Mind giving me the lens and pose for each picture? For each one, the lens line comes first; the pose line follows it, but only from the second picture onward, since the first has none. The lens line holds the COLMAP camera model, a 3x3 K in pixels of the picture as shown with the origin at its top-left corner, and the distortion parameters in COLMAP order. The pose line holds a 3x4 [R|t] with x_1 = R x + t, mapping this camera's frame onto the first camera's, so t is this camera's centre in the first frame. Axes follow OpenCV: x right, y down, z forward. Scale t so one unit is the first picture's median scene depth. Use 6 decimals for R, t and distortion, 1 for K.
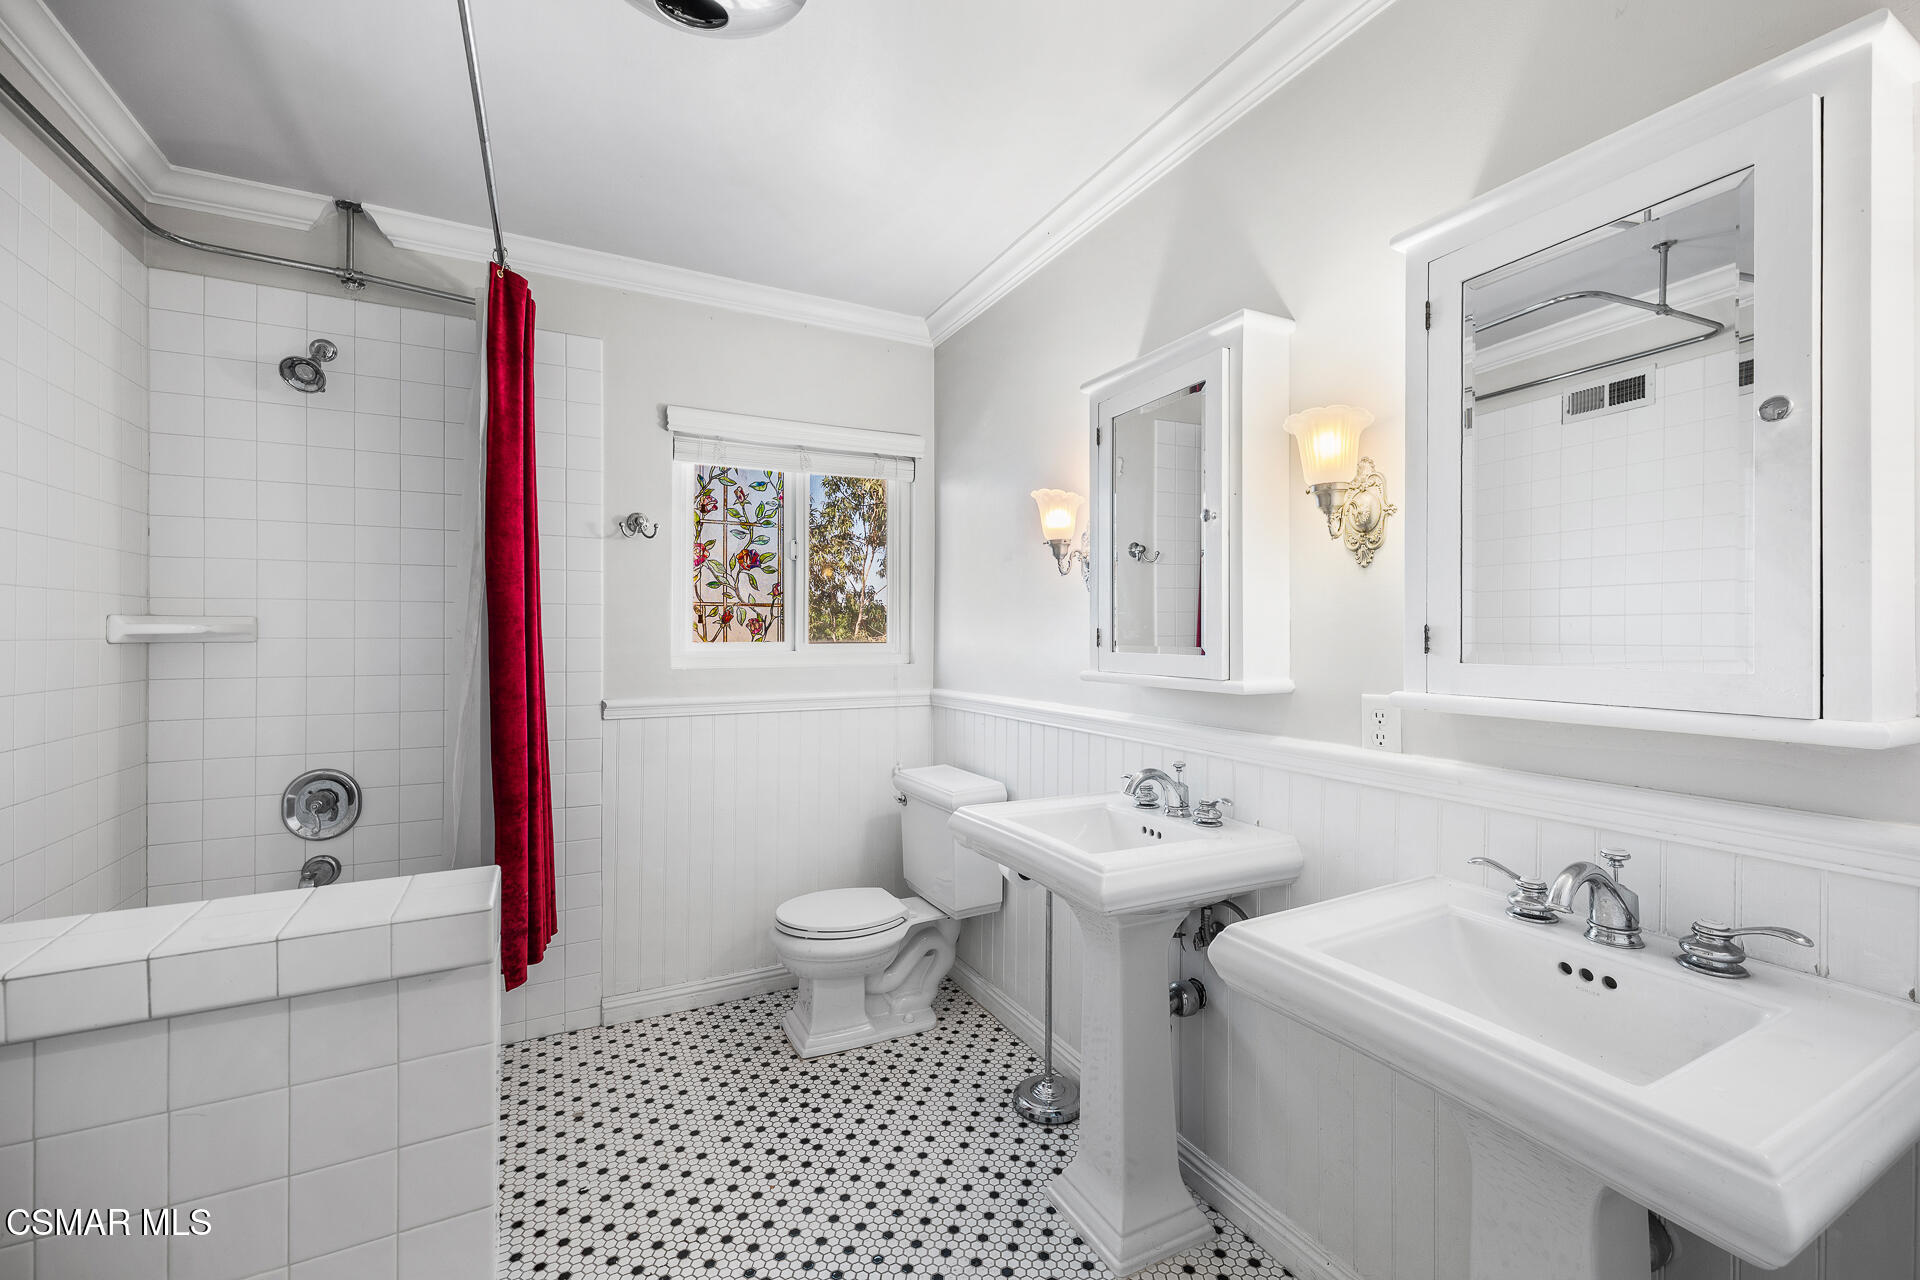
lens RADIAL K [[788.9, 0, 961.1], [0, 788.9, 639.2], [0, 0, 1]] dist [0.005852, -0.000971]
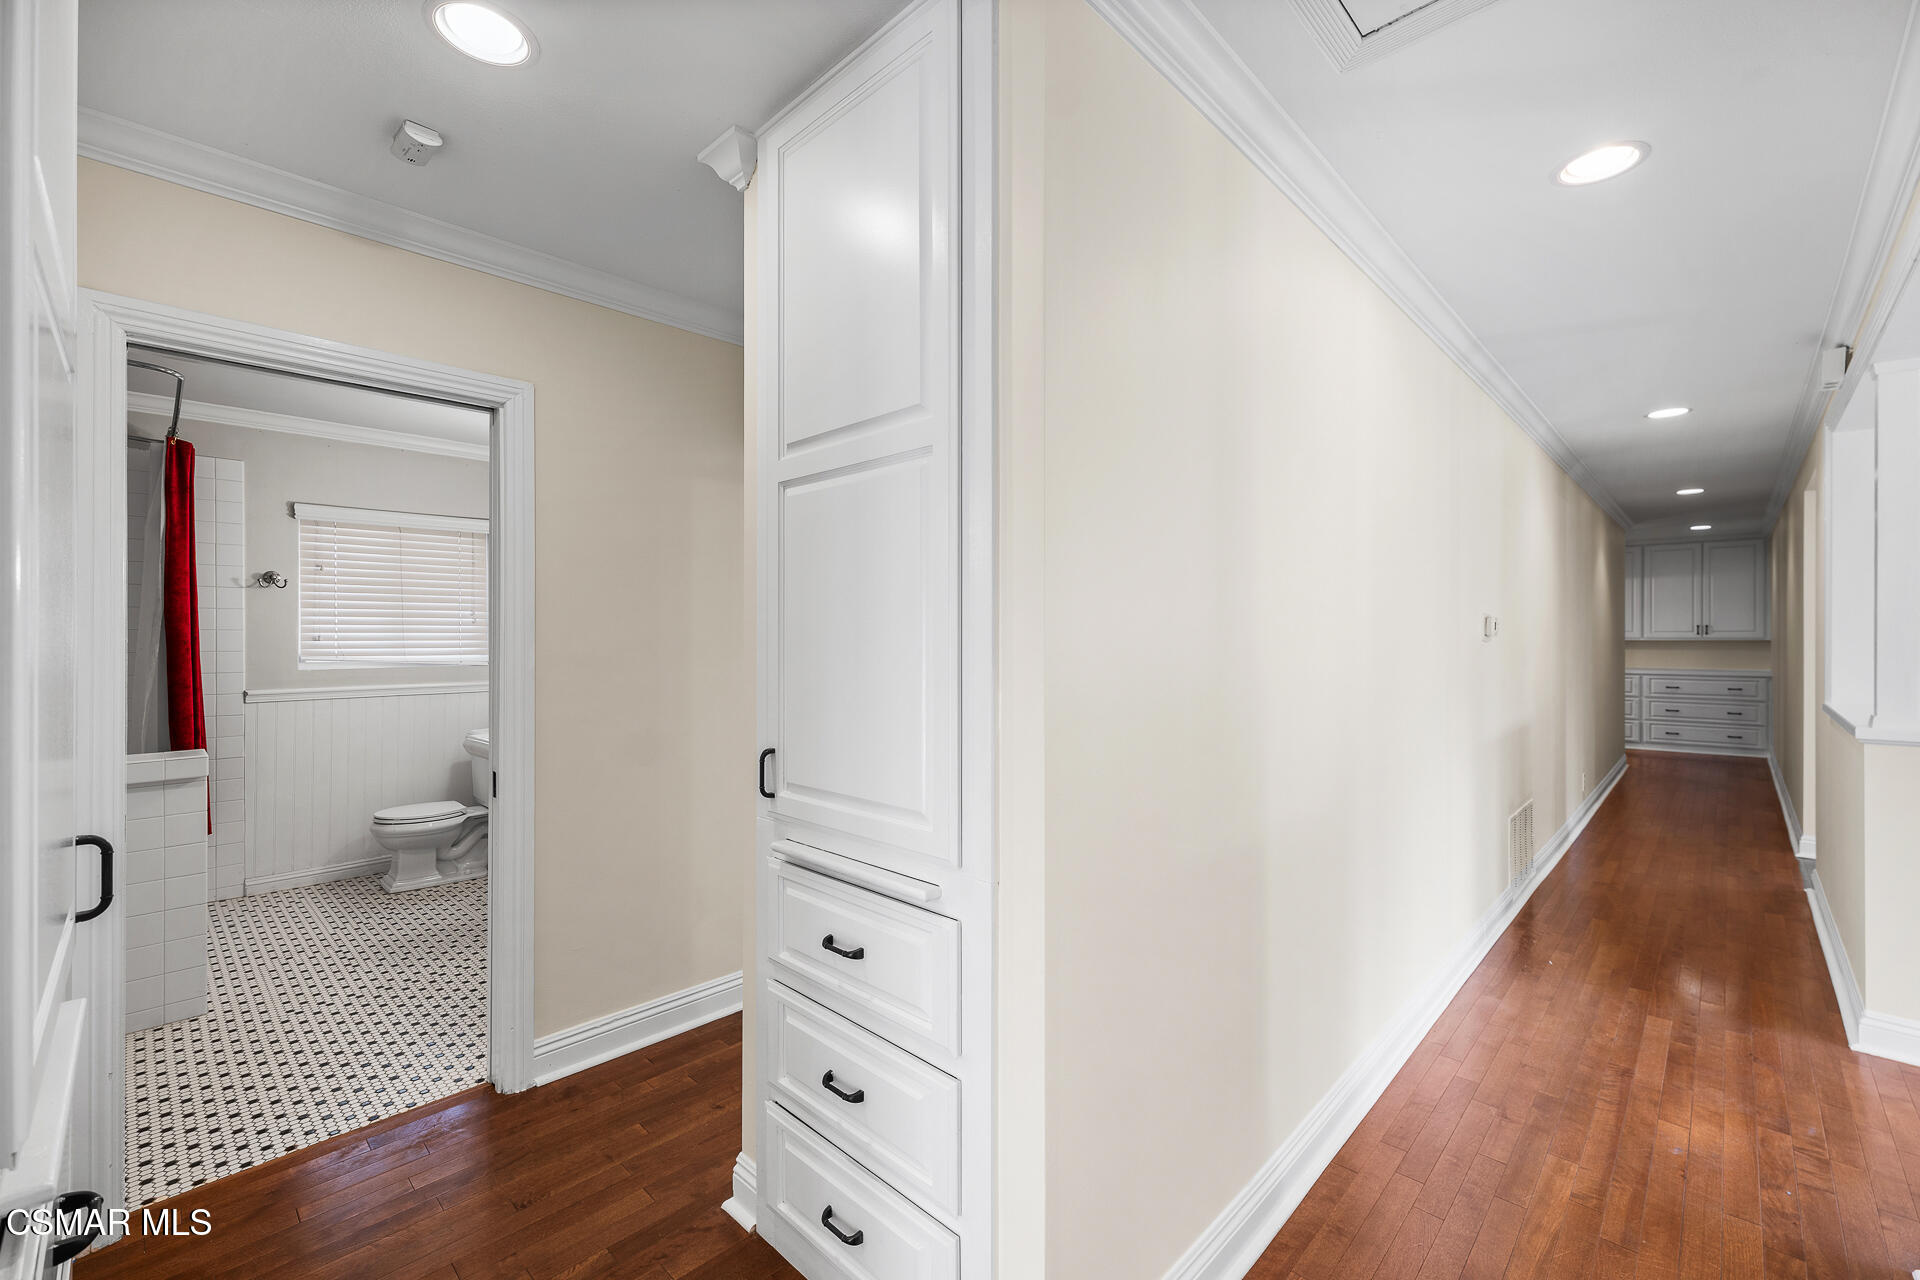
lens RADIAL K [[788.9, 0, 957.6], [0, 788.9, 638.7], [0, 0, 1]] dist [0.005852, -0.000971]
pose [[0.947335, -0.003771, 0.320222, 0.426681], [0.003965, 0.999992, 0.000049, -0.022944], [-0.320219, 0.001223, 0.947343, -1.048339]]
